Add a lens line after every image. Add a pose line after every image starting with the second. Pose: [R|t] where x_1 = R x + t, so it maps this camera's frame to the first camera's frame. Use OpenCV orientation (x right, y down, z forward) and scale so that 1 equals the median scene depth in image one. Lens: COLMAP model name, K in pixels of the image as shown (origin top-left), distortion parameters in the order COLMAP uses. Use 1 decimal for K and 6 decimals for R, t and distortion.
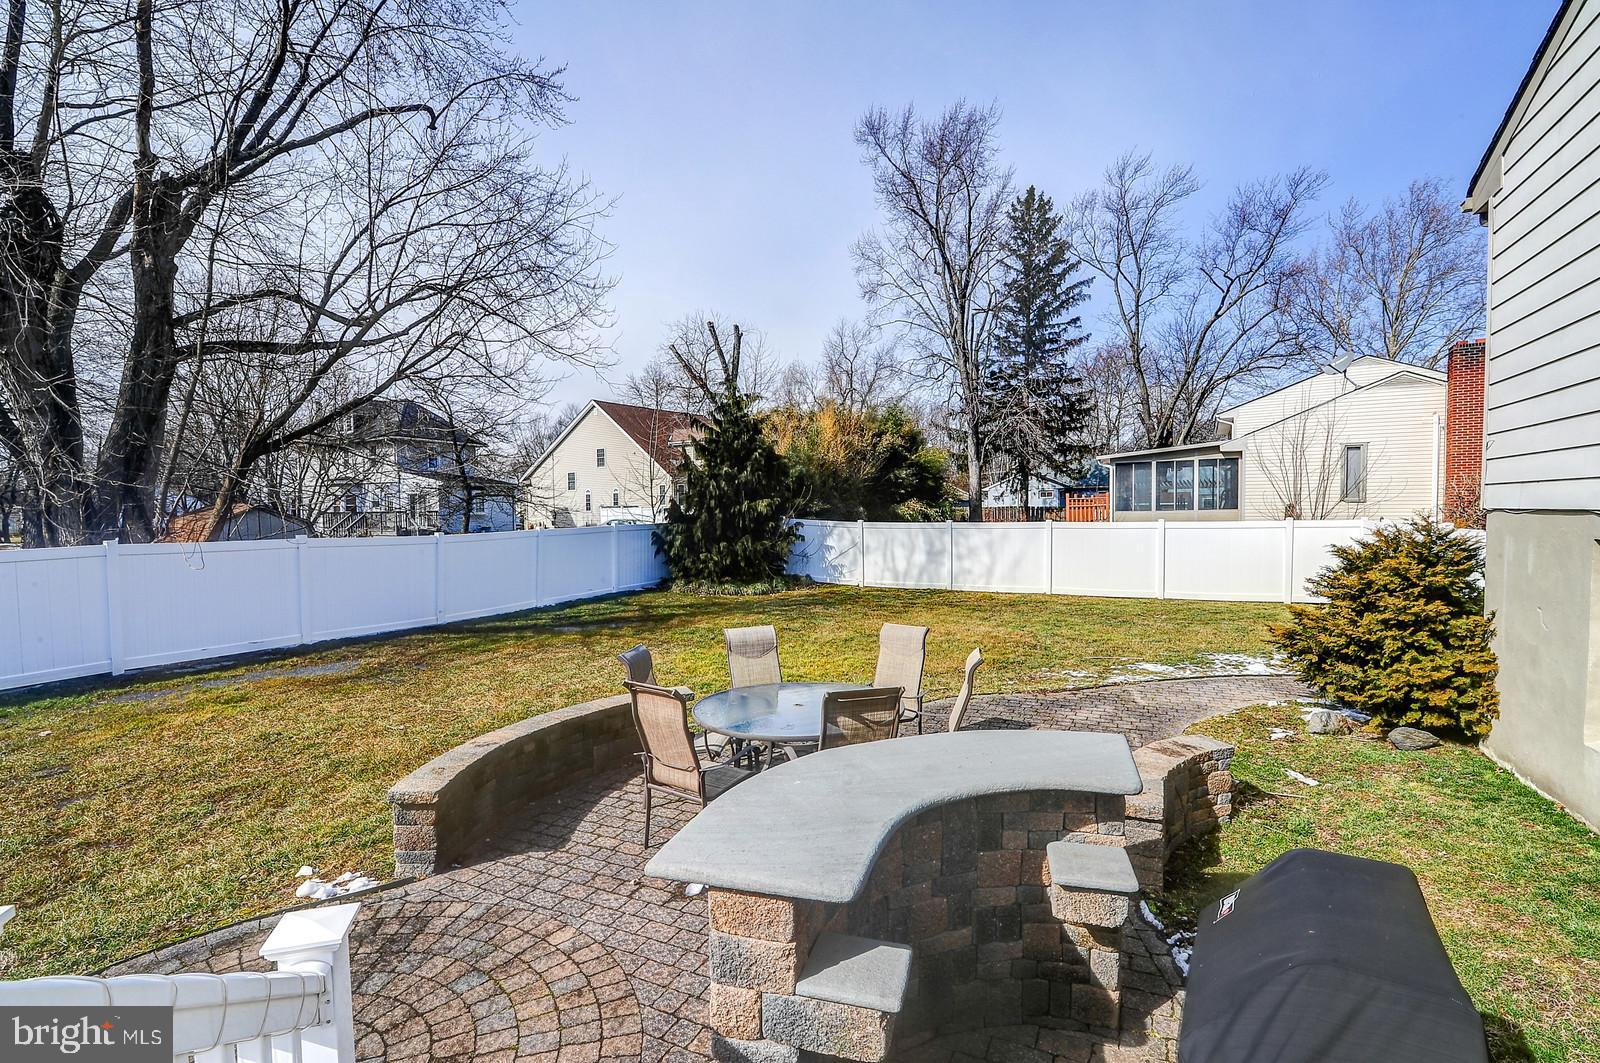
lens RADIAL K [[732.1, 0, 800.0], [0, 732.1, 531.5], [0, 0, 1]] dist [0.001028, -0.015457]
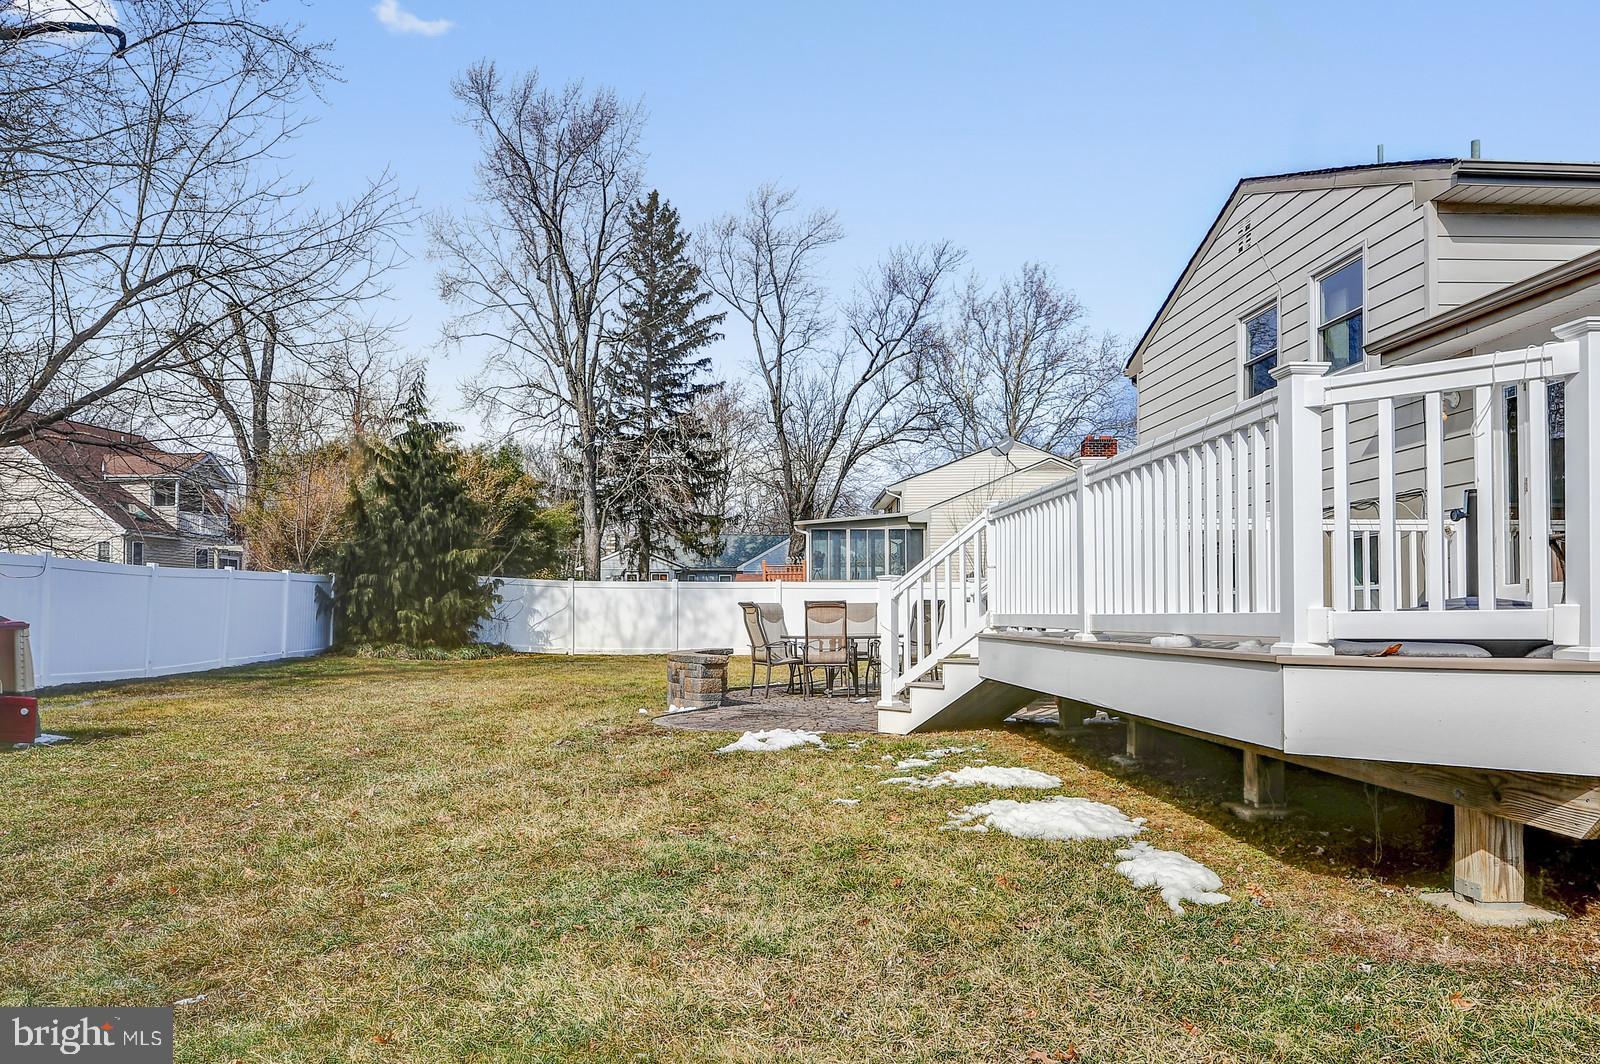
lens RADIAL K [[1130.4, 0, 800.5], [0, 1130.4, 563.5], [0, 0, 1]] dist [0.001243, 0.000334]
pose [[0.867813, 0.033875, 0.495734, -0.168233], [0.003239, 0.997267, -0.073817, 0.032198], [-0.496880, 0.065665, 0.865332, -0.144923]]
